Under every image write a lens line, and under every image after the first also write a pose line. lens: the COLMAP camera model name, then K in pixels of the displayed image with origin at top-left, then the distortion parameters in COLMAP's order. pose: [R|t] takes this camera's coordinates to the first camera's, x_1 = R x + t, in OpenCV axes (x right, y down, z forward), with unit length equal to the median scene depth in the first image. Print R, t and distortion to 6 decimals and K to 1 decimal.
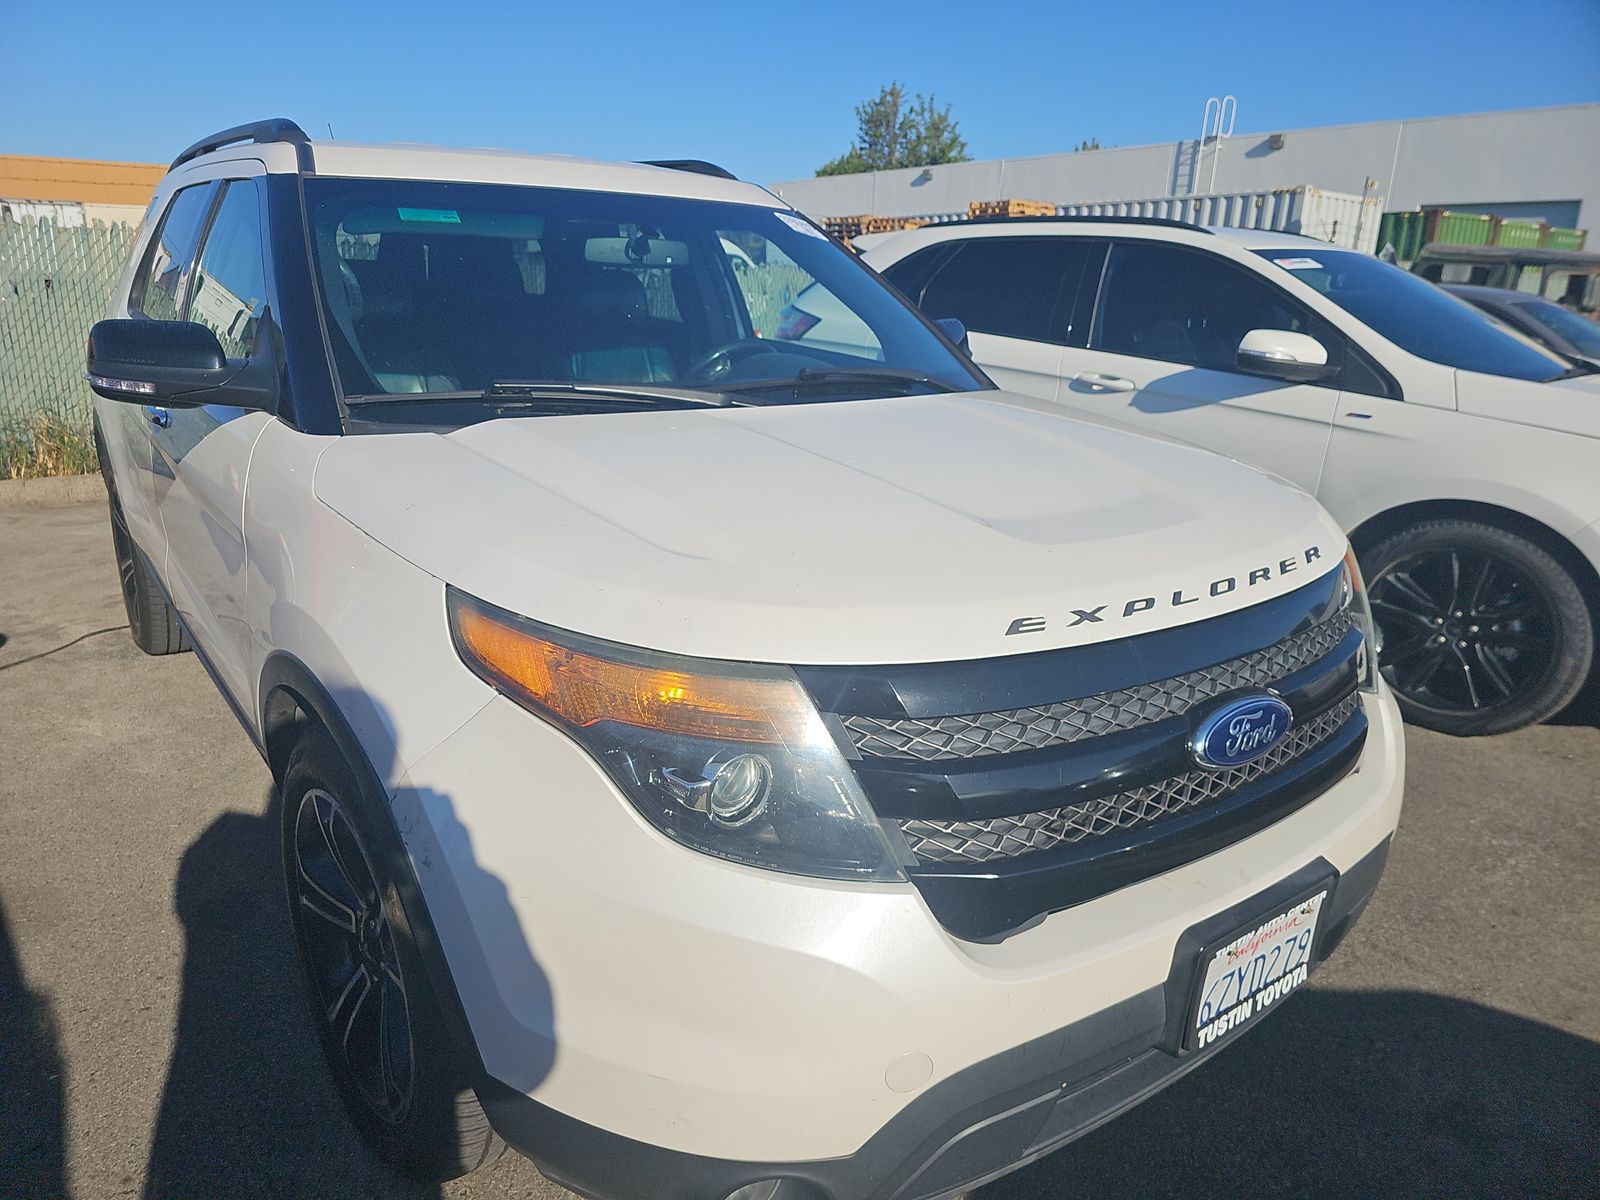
lens RADIAL K [[1079.8, 0, 792.6], [0, 1079.8, 608.1], [0, 0, 1]] dist [0.017800, -0.005947]
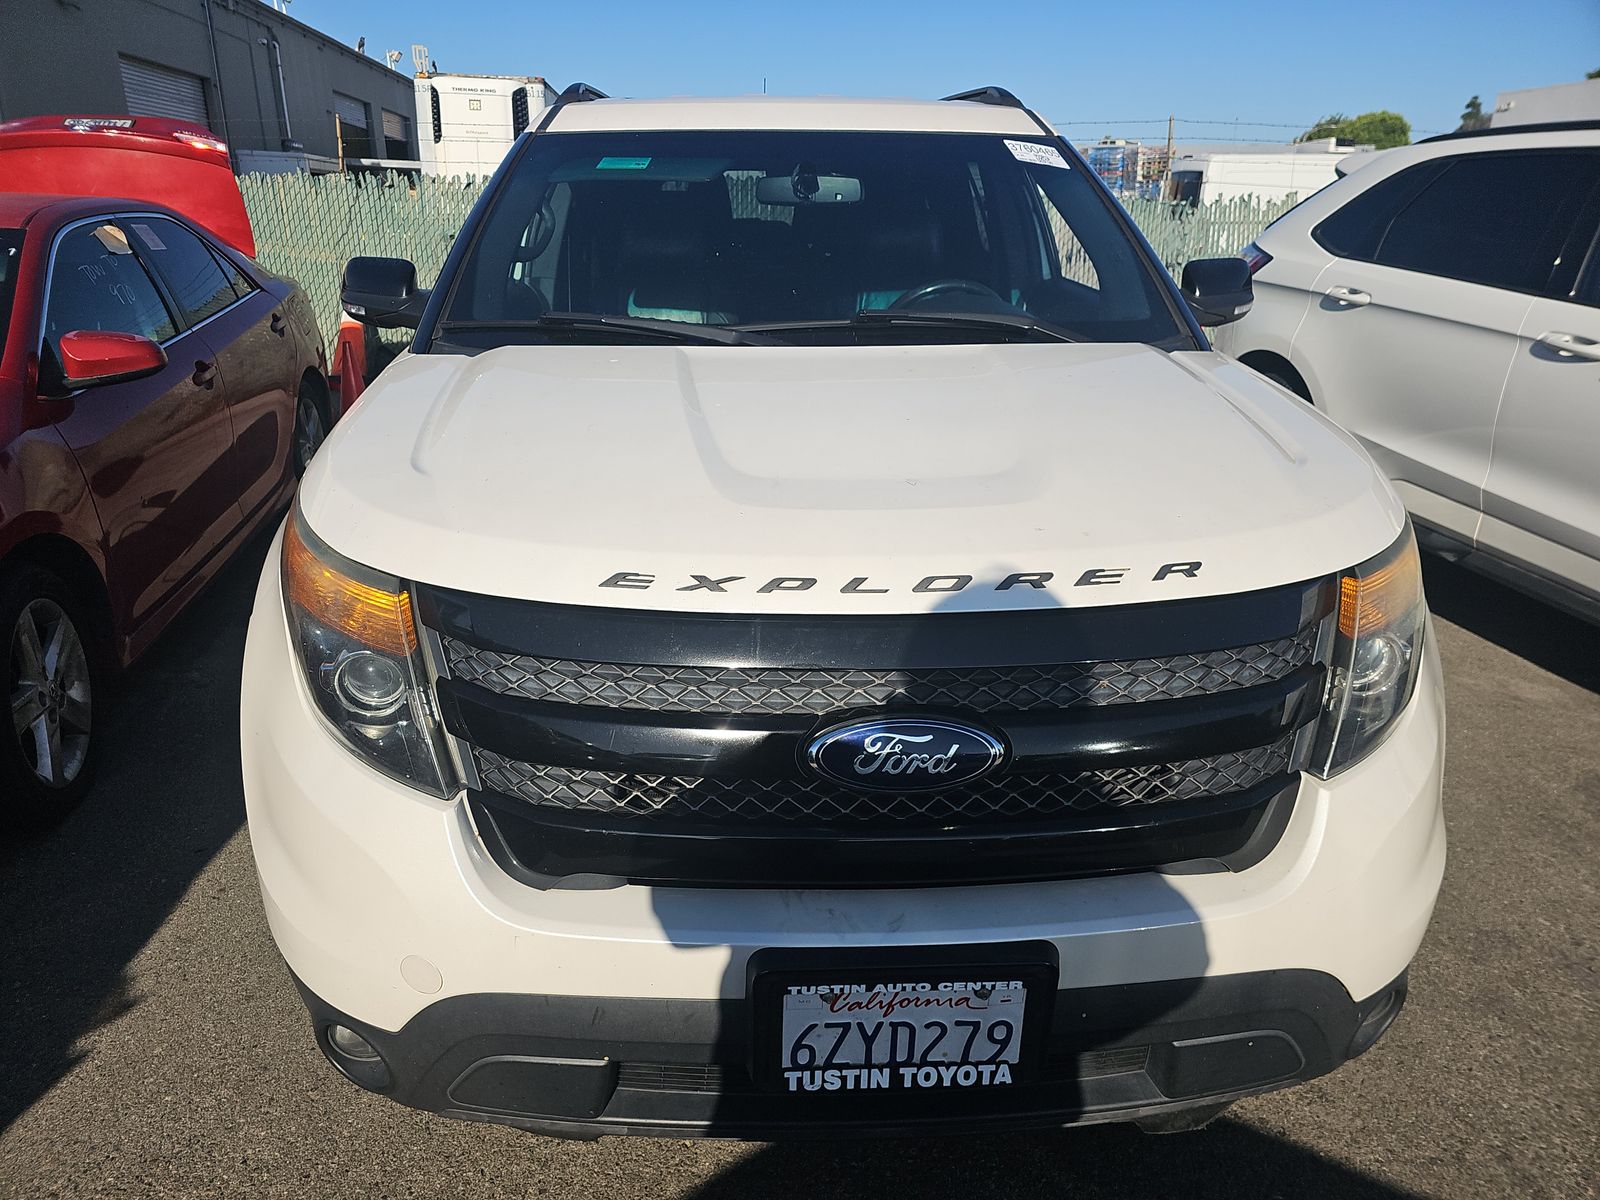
lens RADIAL K [[1079.8, 0, 792.1], [0, 1079.8, 589.6], [0, 0, 1]] dist [0.017800, -0.005947]
pose [[0.834245, 0.165912, -0.525840, 0.472357], [-0.147918, 0.986041, 0.076442, -0.039315], [0.531183, 0.014010, 0.847141, 0.151890]]
